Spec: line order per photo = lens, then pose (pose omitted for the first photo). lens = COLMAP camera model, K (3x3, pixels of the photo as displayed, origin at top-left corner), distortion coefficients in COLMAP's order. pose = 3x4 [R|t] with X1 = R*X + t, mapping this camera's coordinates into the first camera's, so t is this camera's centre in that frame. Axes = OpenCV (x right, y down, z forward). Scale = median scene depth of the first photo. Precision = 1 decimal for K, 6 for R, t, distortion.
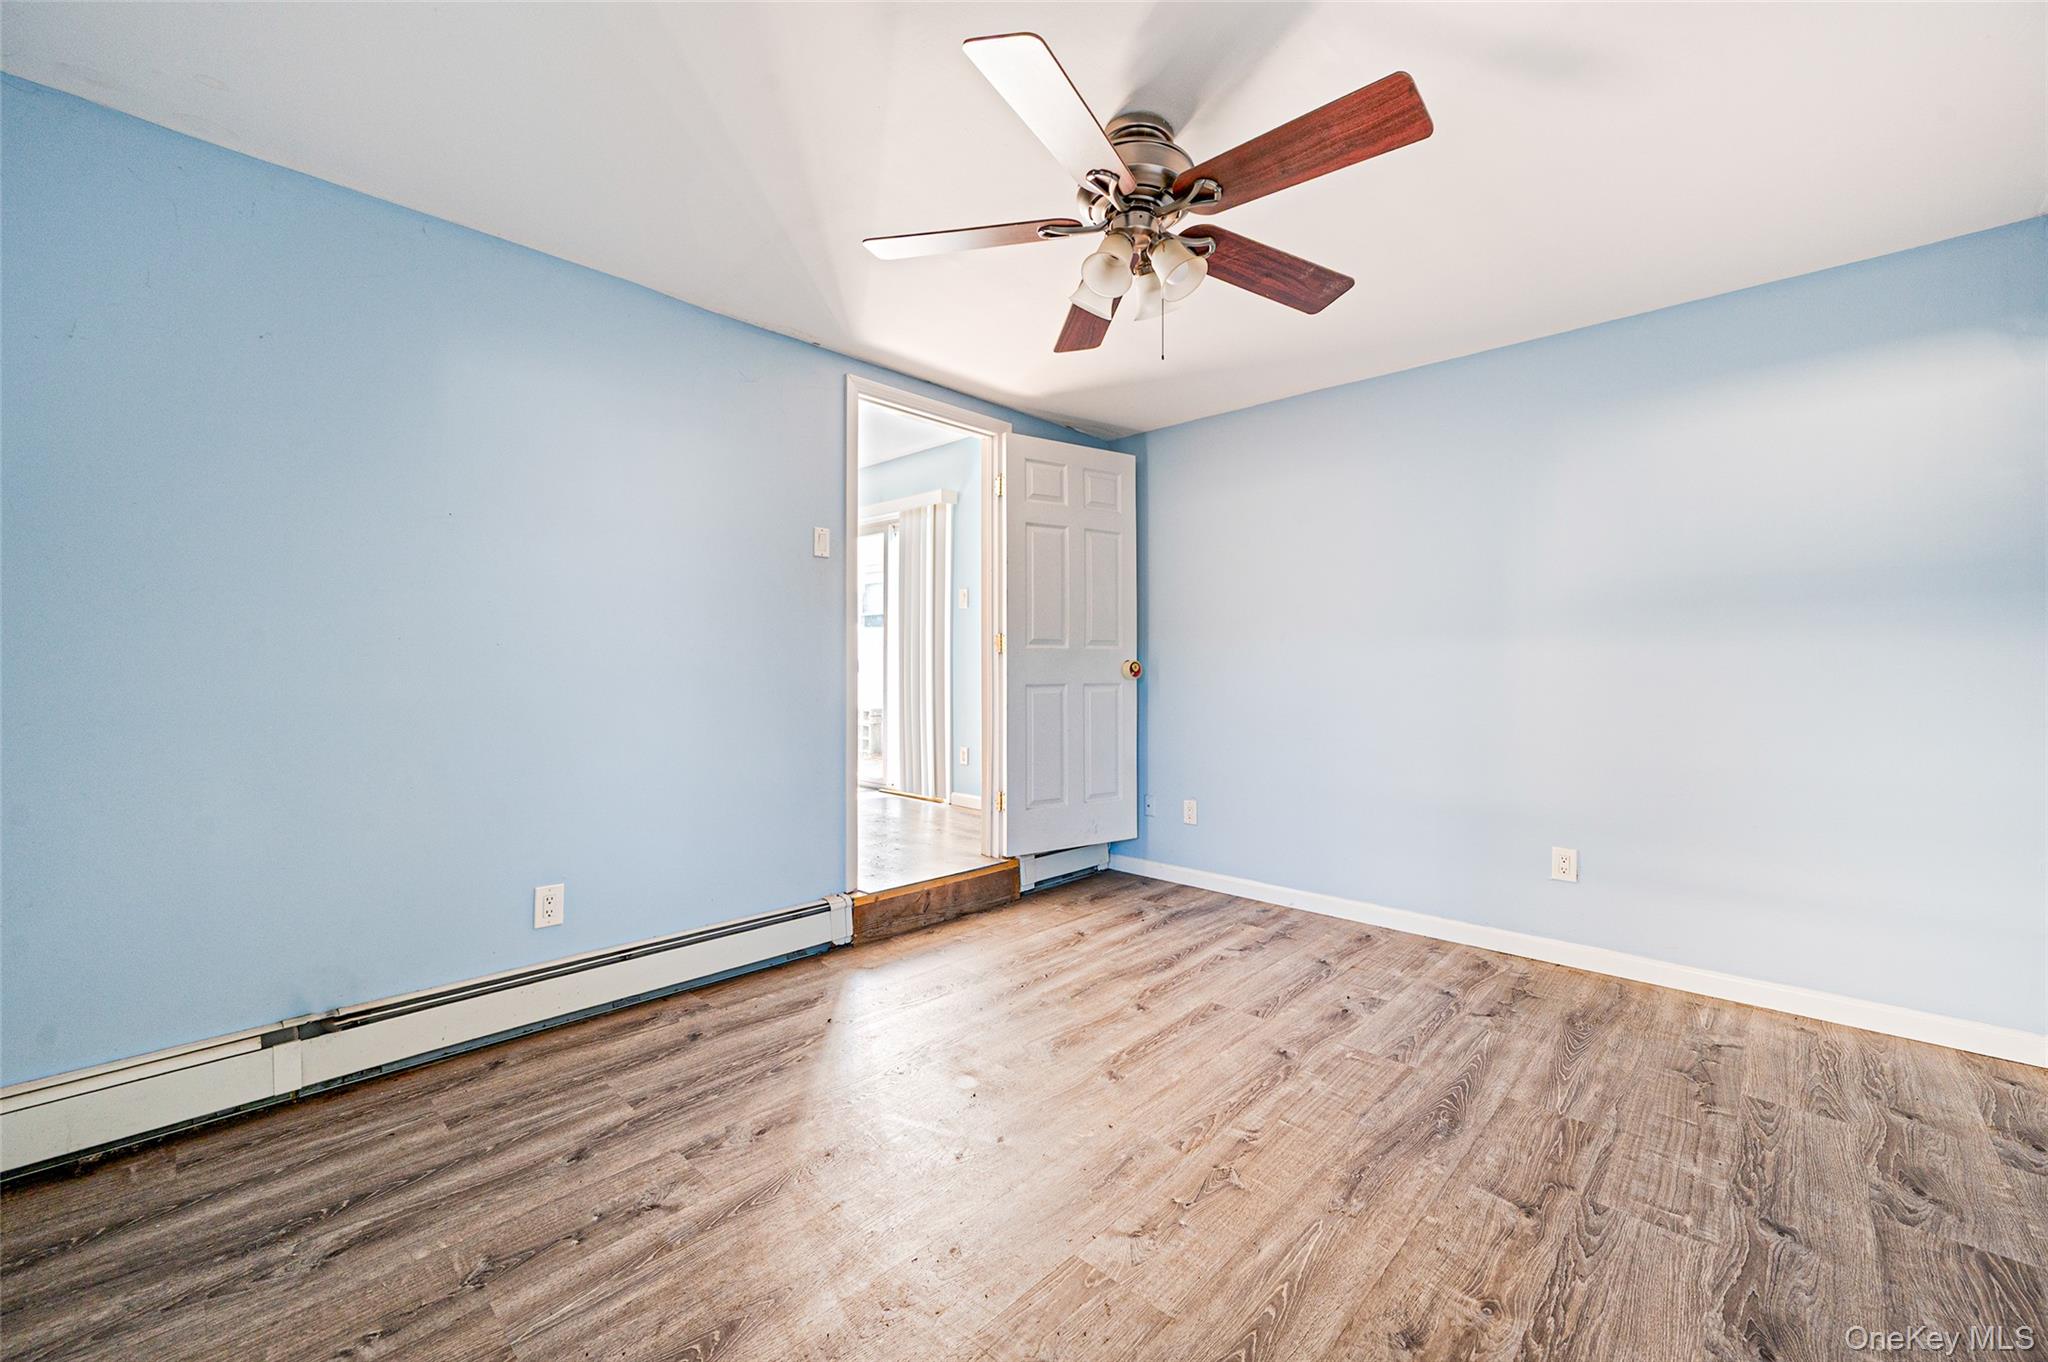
lens RADIAL K [[817.7, 0, 1023.9], [0, 817.7, 673.4], [0, 0, 1]] dist [0.001556, 0.000259]
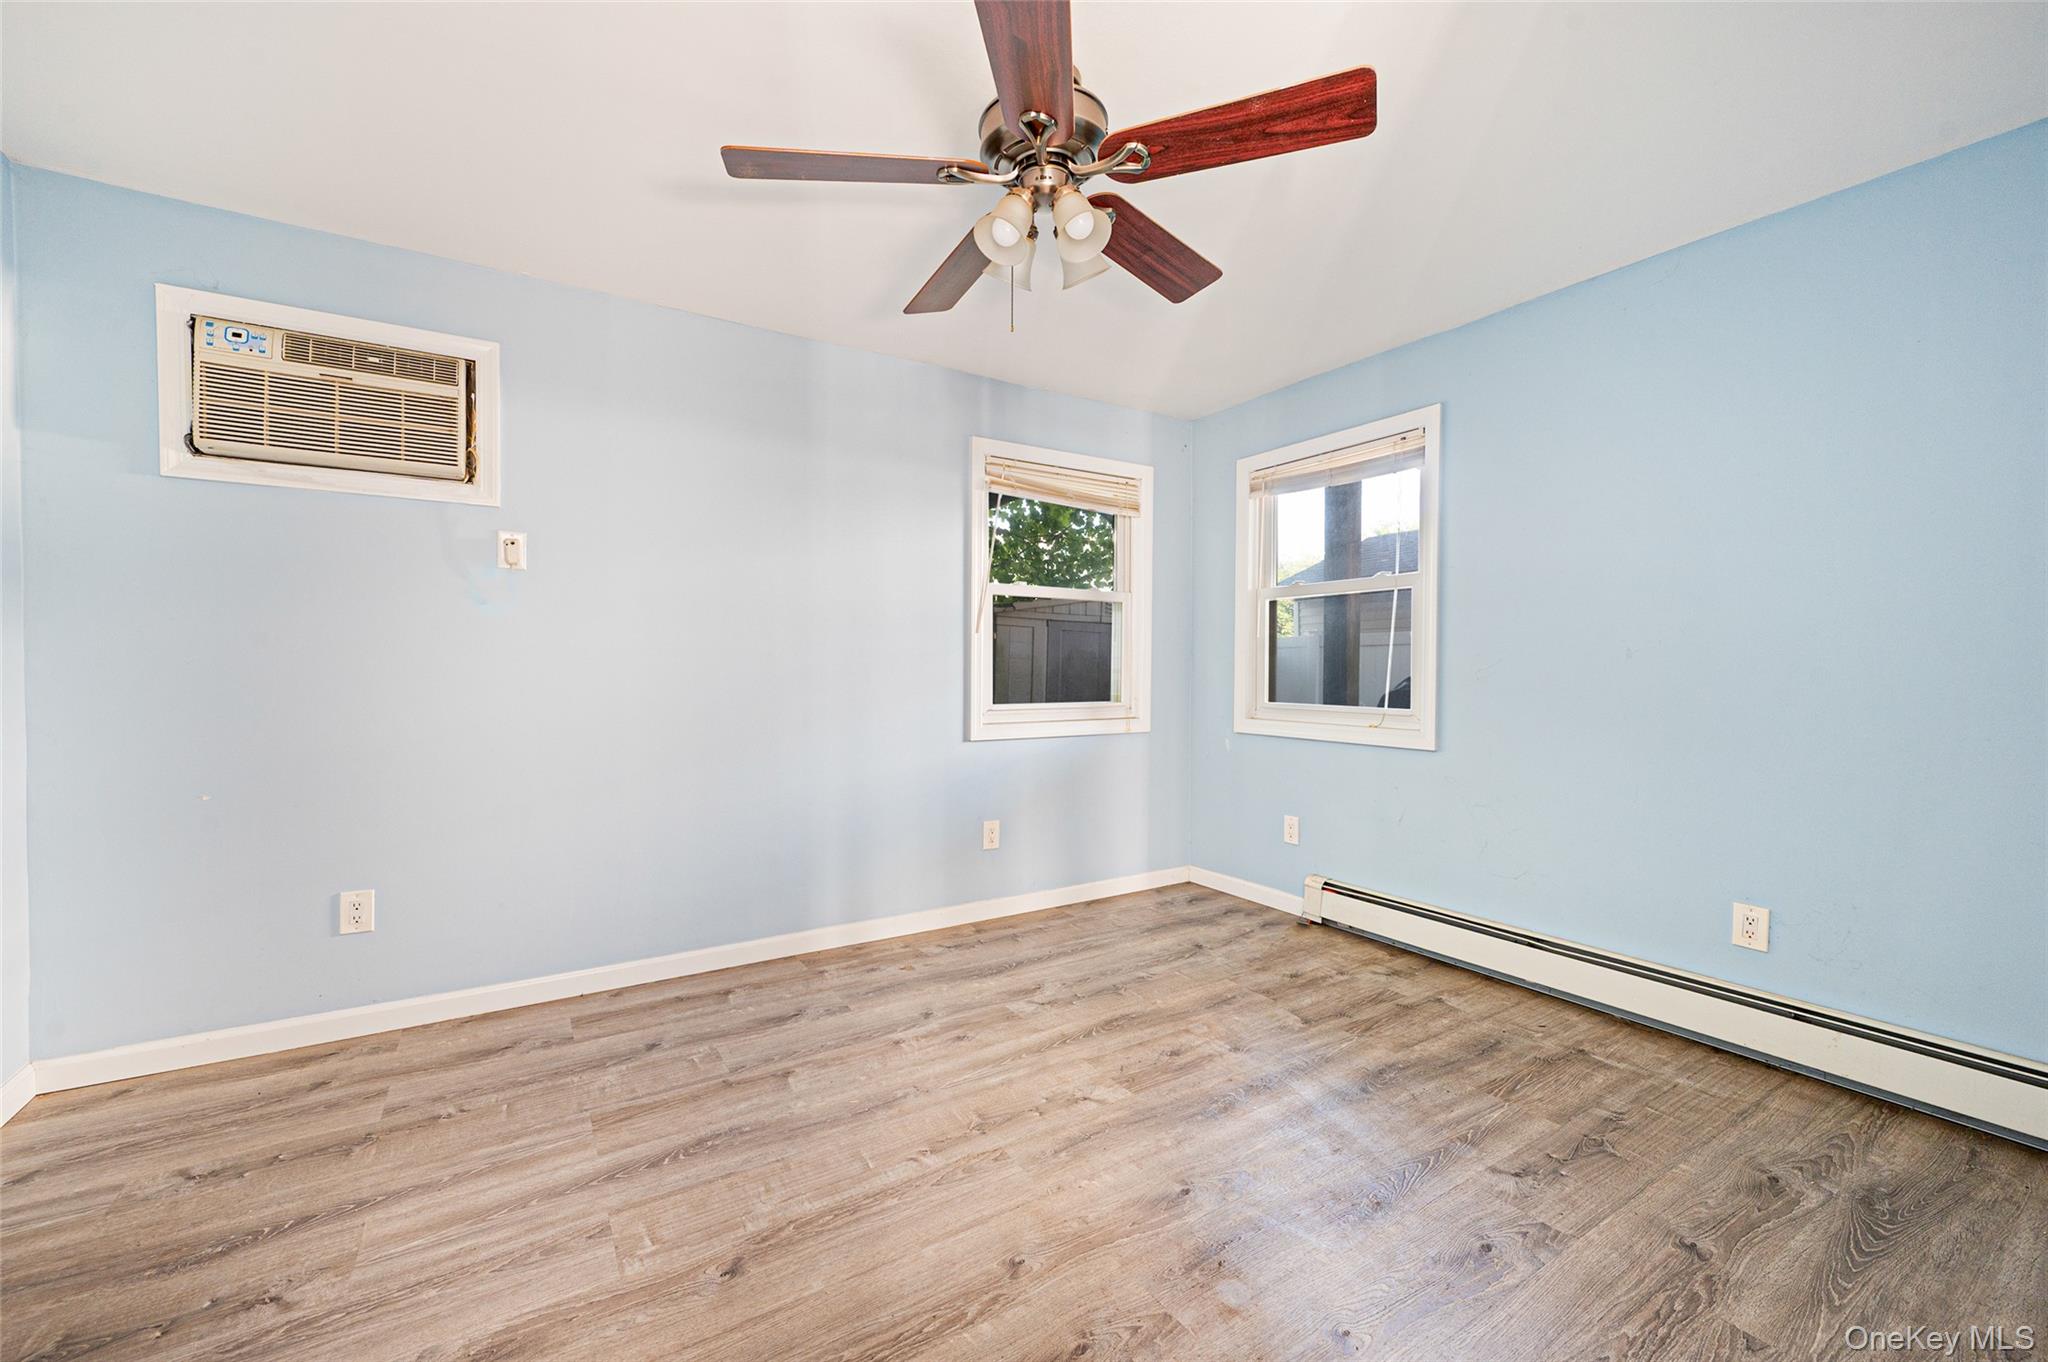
lens RADIAL K [[817.7, 0, 1022.9], [0, 817.7, 675.0], [0, 0, 1]] dist [0.001556, 0.000259]
pose [[-0.969124, -0.007971, 0.246446, -0.073342], [-0.002942, 0.999780, 0.020765, -0.021620], [-0.246558, 0.019399, -0.968934, 1.919087]]
